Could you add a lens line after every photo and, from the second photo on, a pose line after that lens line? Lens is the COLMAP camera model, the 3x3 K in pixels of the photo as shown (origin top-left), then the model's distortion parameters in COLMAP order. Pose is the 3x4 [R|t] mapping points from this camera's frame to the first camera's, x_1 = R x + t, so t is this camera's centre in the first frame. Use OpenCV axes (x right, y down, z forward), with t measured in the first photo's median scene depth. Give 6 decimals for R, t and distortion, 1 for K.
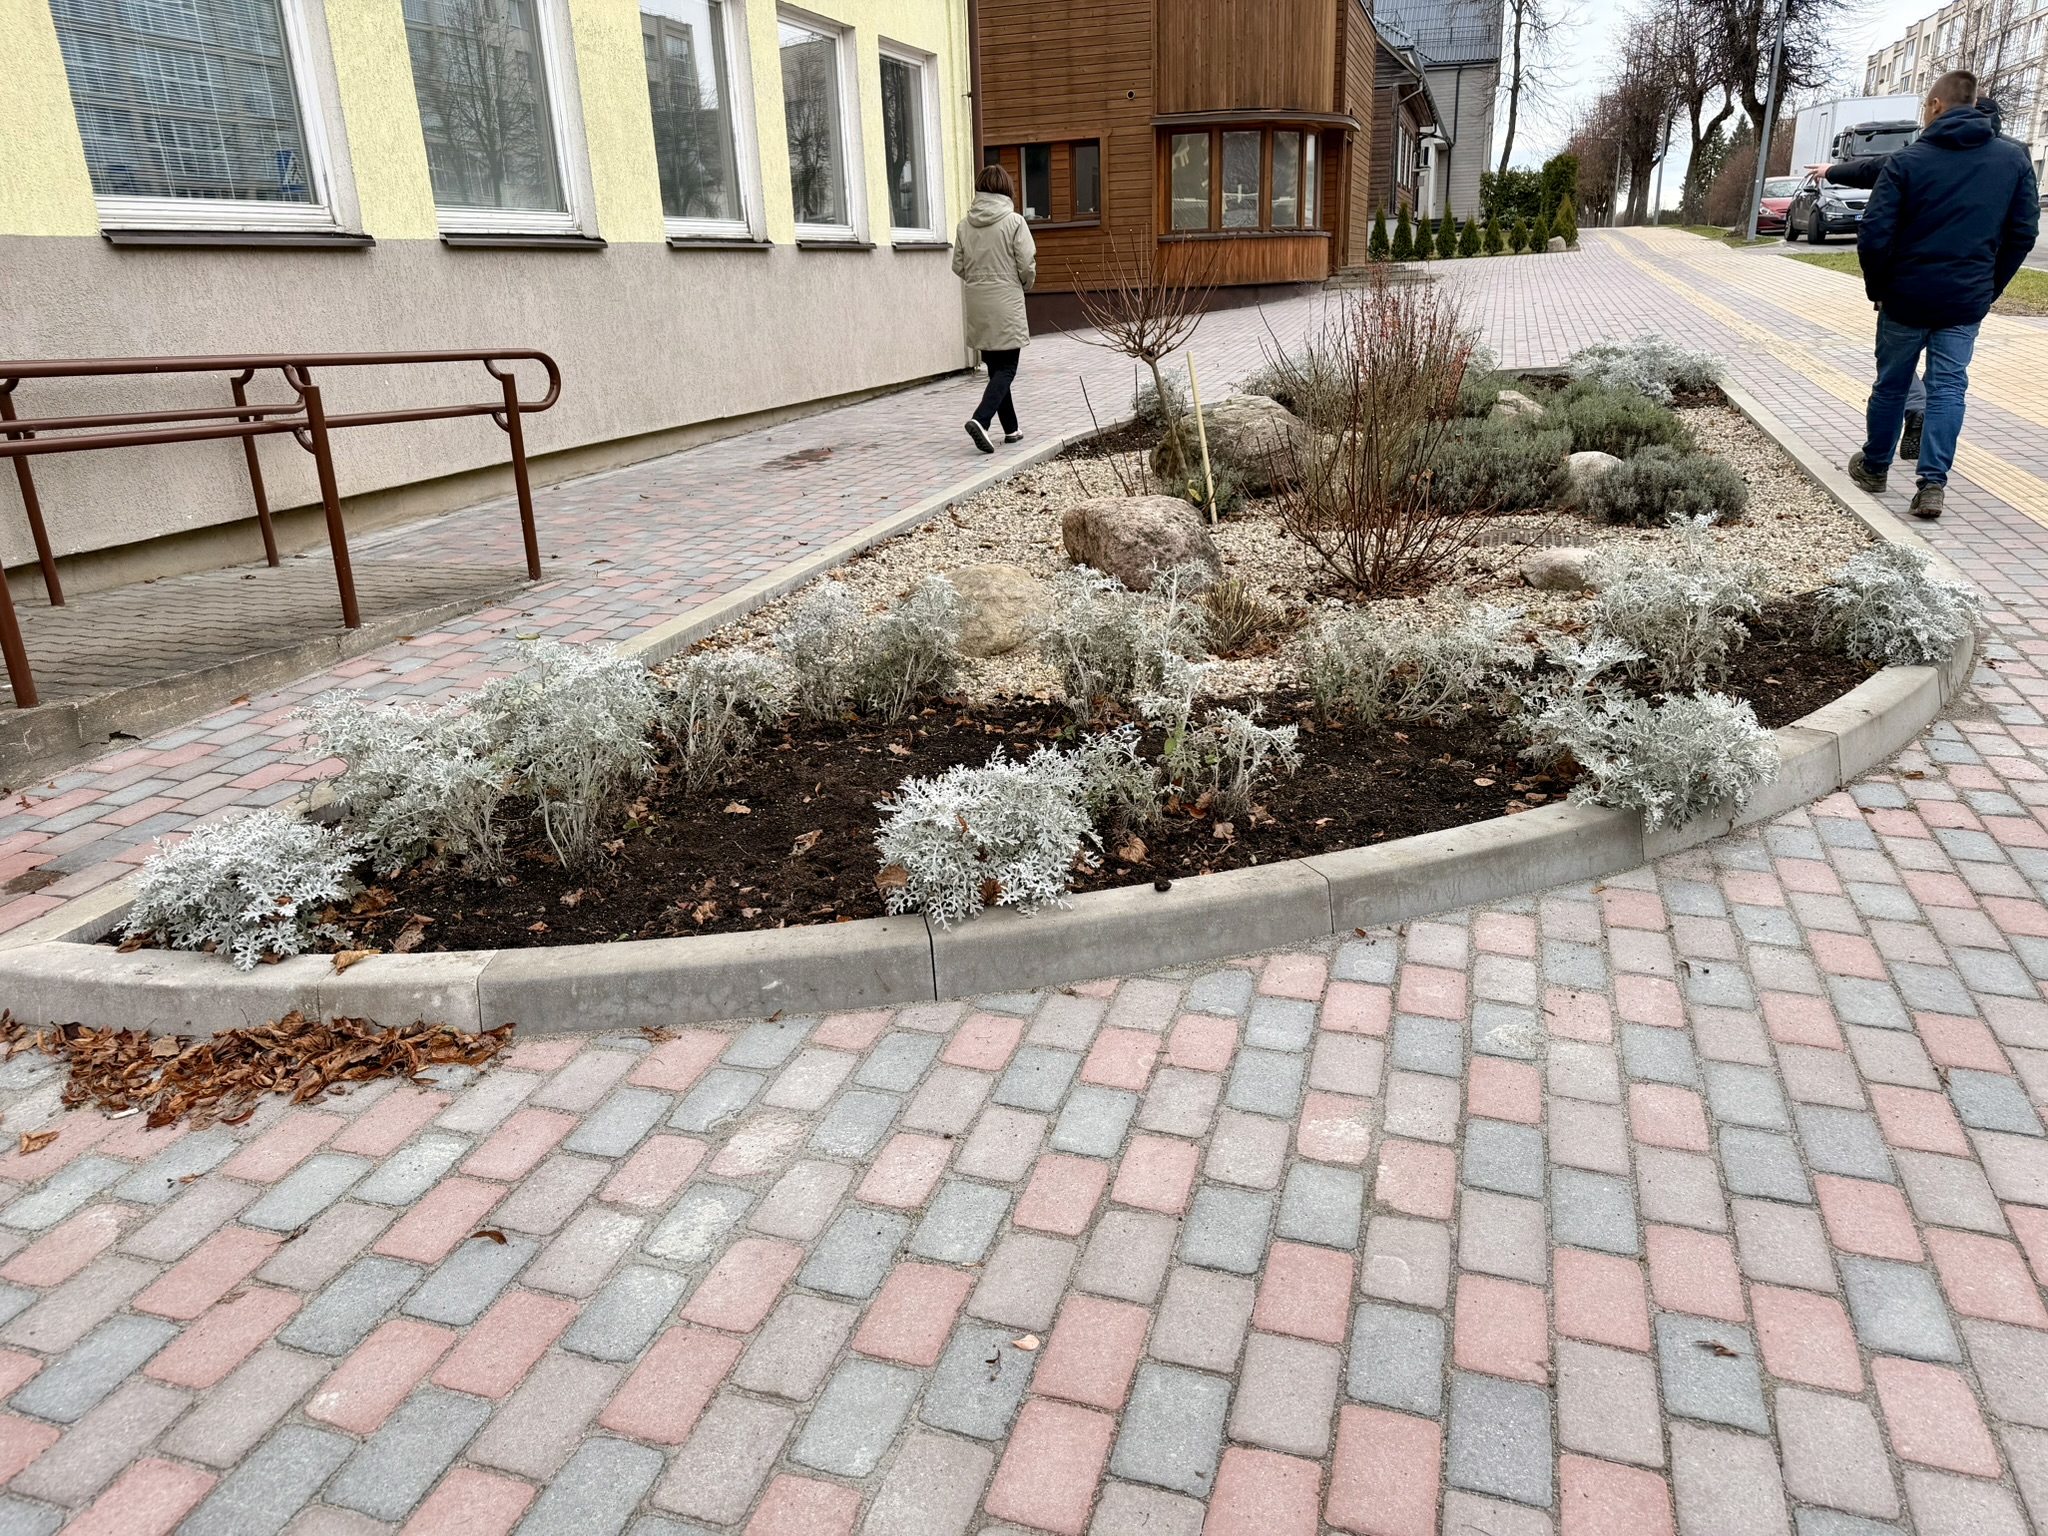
lens RADIAL K [[1461.0, 0, 1019.5], [0, 1461.0, 755.3], [0, 0, 1]] dist [0.113025, -0.180035]
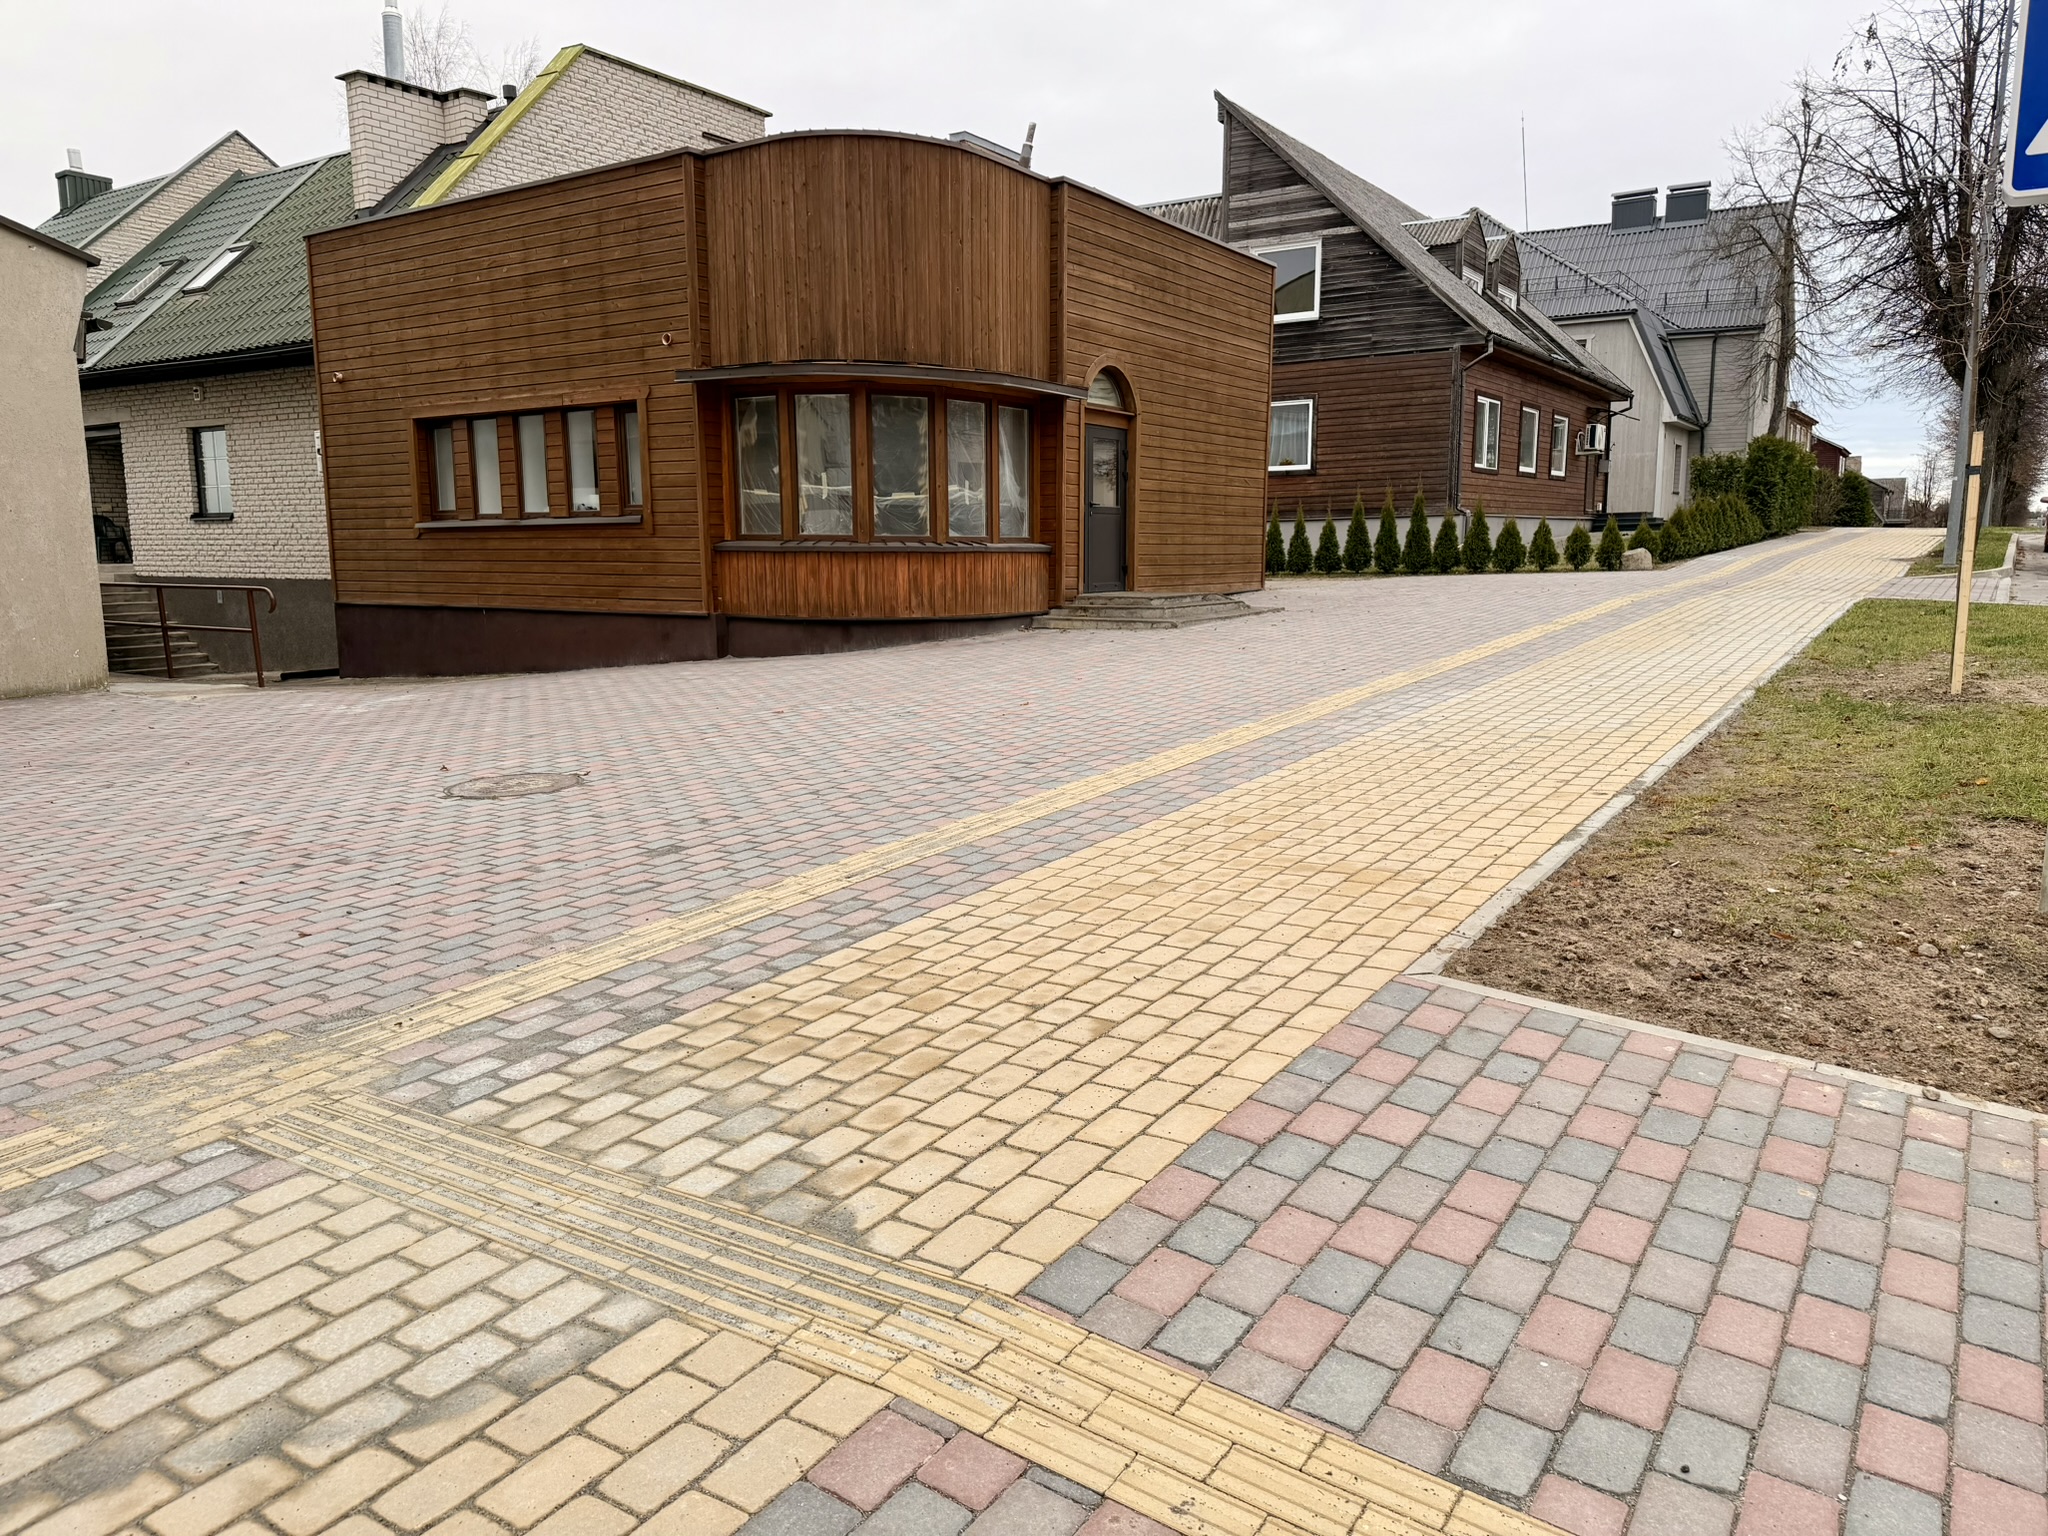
lens RADIAL K [[1461.0, 0, 1019.5], [0, 1461.0, 755.3], [0, 0, 1]] dist [0.113025, -0.180035]
pose [[0.964988, 0.074186, -0.251585, 0.397145], [-0.114234, 0.982291, -0.148509, -0.175235], [0.236112, 0.172049, 0.956374, 0.419711]]
